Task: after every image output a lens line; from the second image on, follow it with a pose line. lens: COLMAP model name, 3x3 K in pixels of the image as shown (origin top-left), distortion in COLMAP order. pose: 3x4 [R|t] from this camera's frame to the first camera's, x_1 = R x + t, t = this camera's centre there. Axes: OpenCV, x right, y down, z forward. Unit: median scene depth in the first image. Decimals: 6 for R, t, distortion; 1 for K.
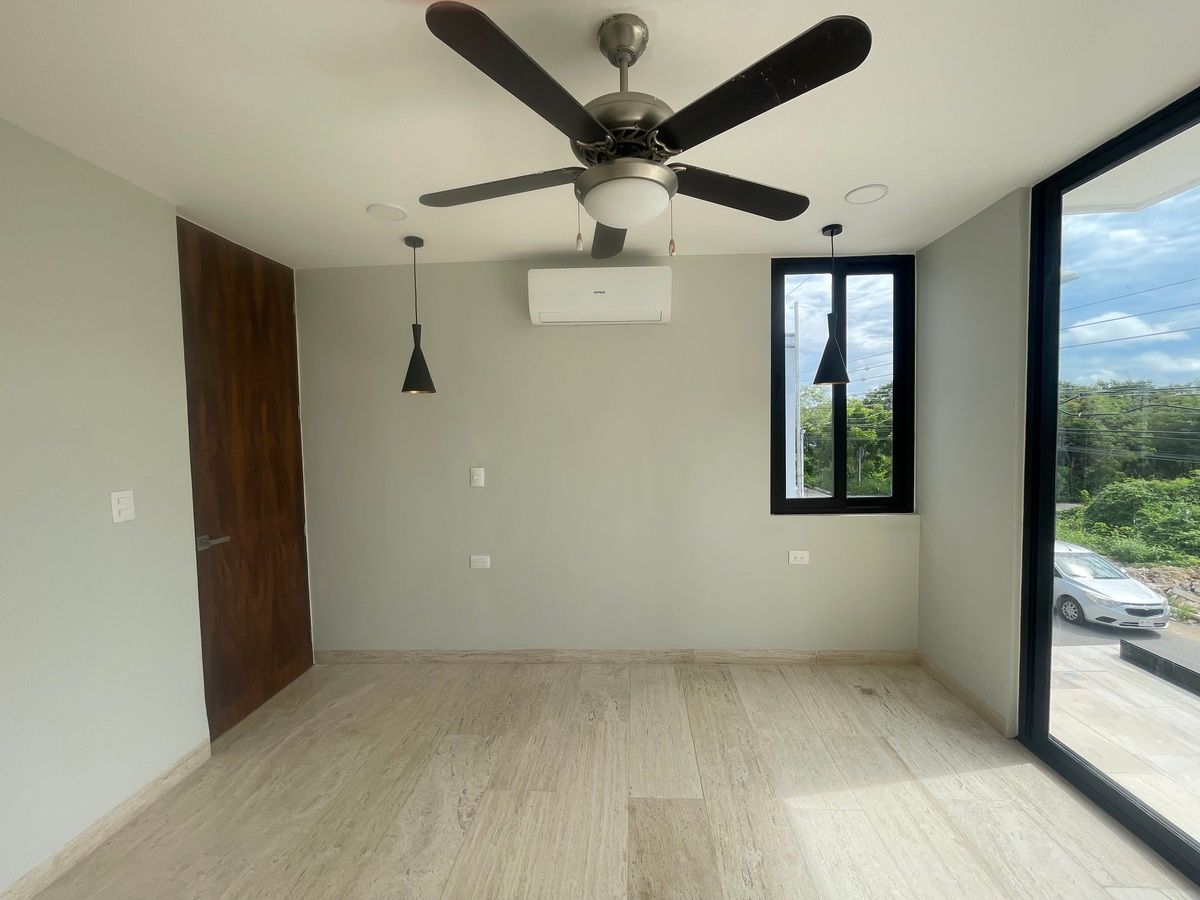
lens RADIAL K [[487.1, 0, 604.0], [0, 487.1, 449.0], [0, 0, 1]] dist [-0.003049, 0.000300]
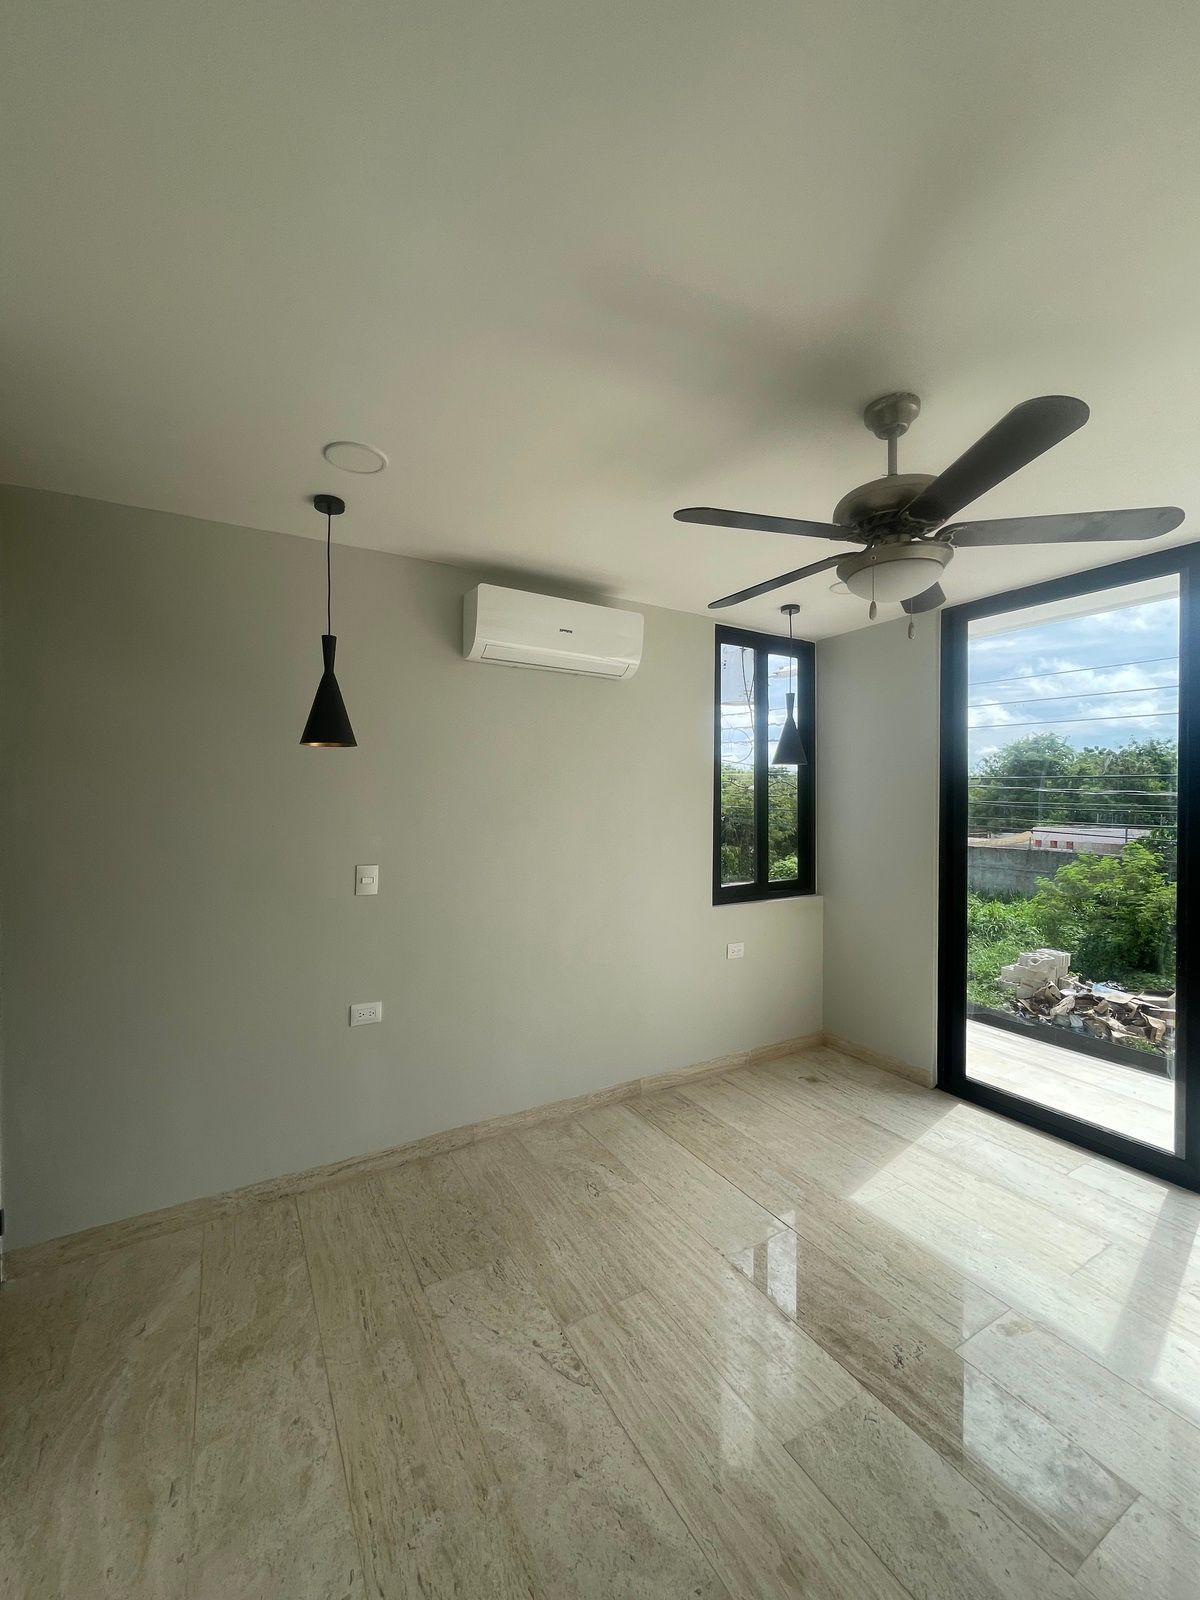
lens RADIAL K [[649.5, 0, 596.3], [0, 649.5, 802.8], [0, 0, 1]] dist [-0.003049, 0.000300]
pose [[0.833673, 0.015923, 0.552029, -0.588273], [0.009743, 0.999005, -0.043529, -0.004818], [-0.552173, 0.041667, 0.832688, 0.140817]]
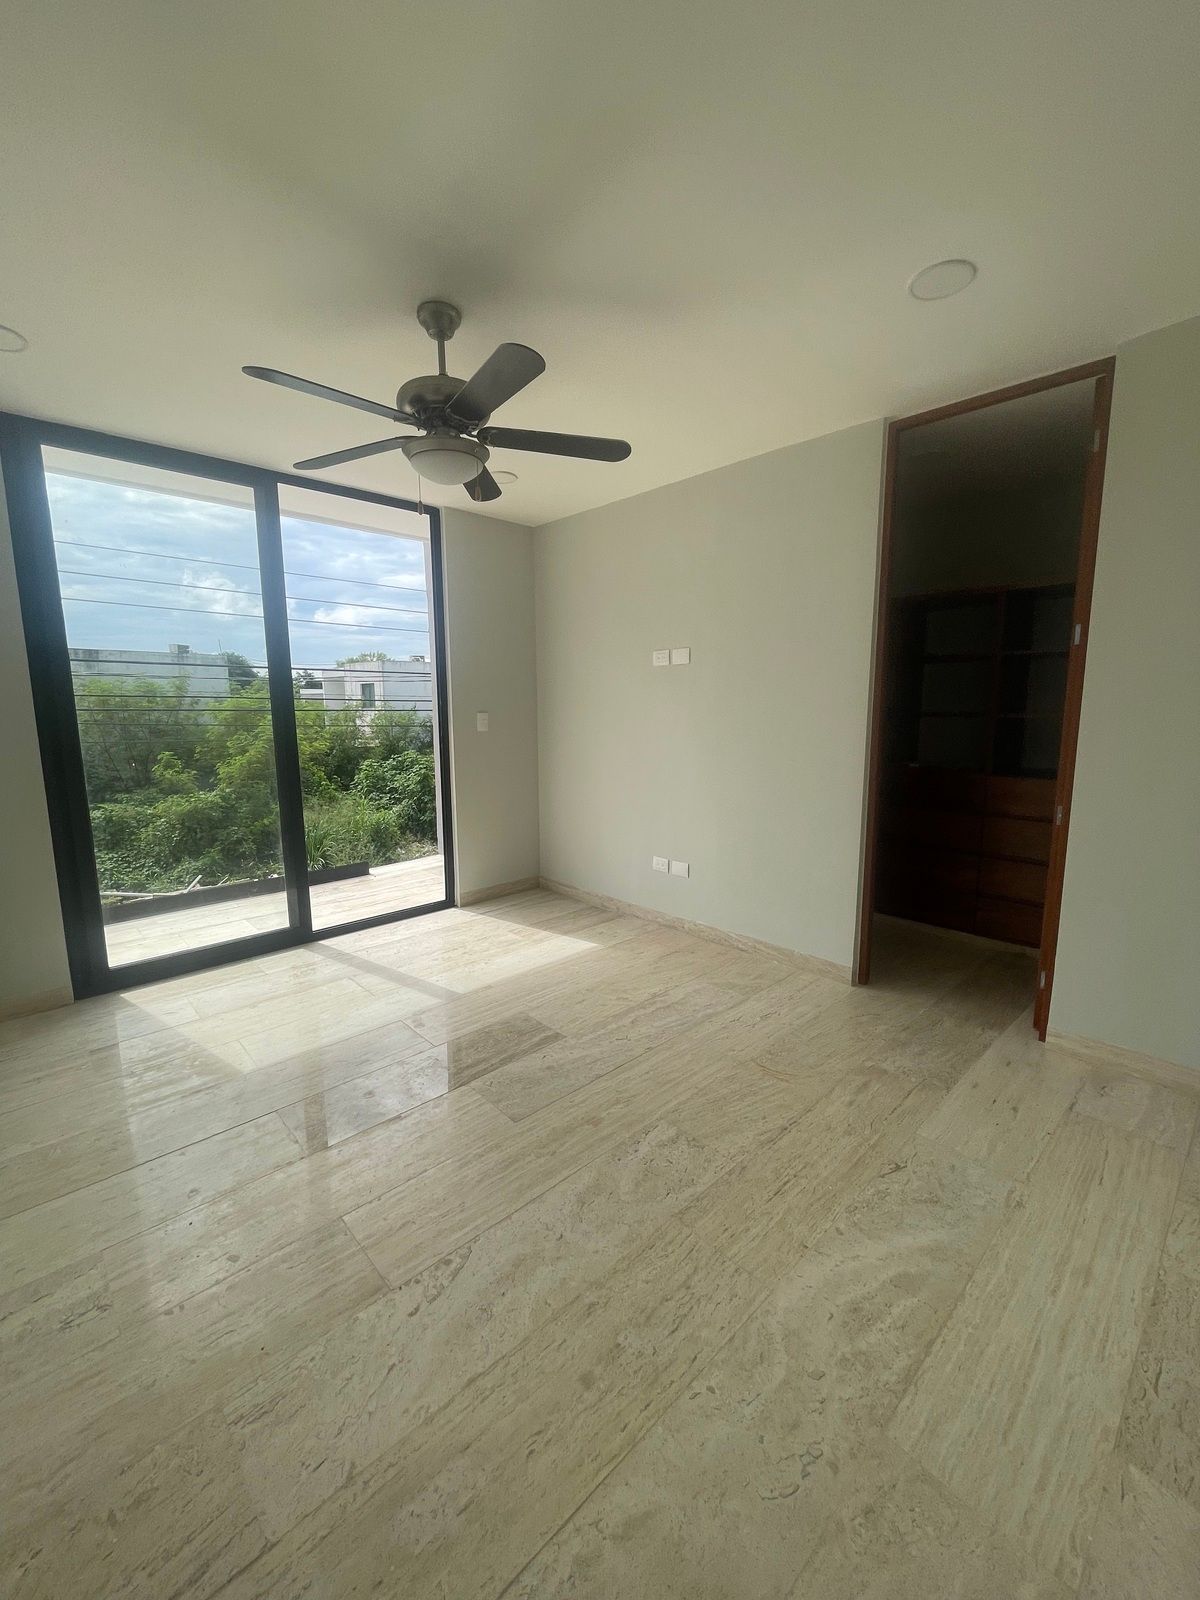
lens RADIAL K [[649.5, 0, 604.6], [0, 649.5, 803.2], [0, 0, 1]] dist [-0.003049, 0.000300]
pose [[-0.730785, -0.080527, 0.677842, -0.713608], [0.053193, 0.983279, 0.174162, 0.031345], [-0.680532, 0.163331, -0.714282, 1.034415]]
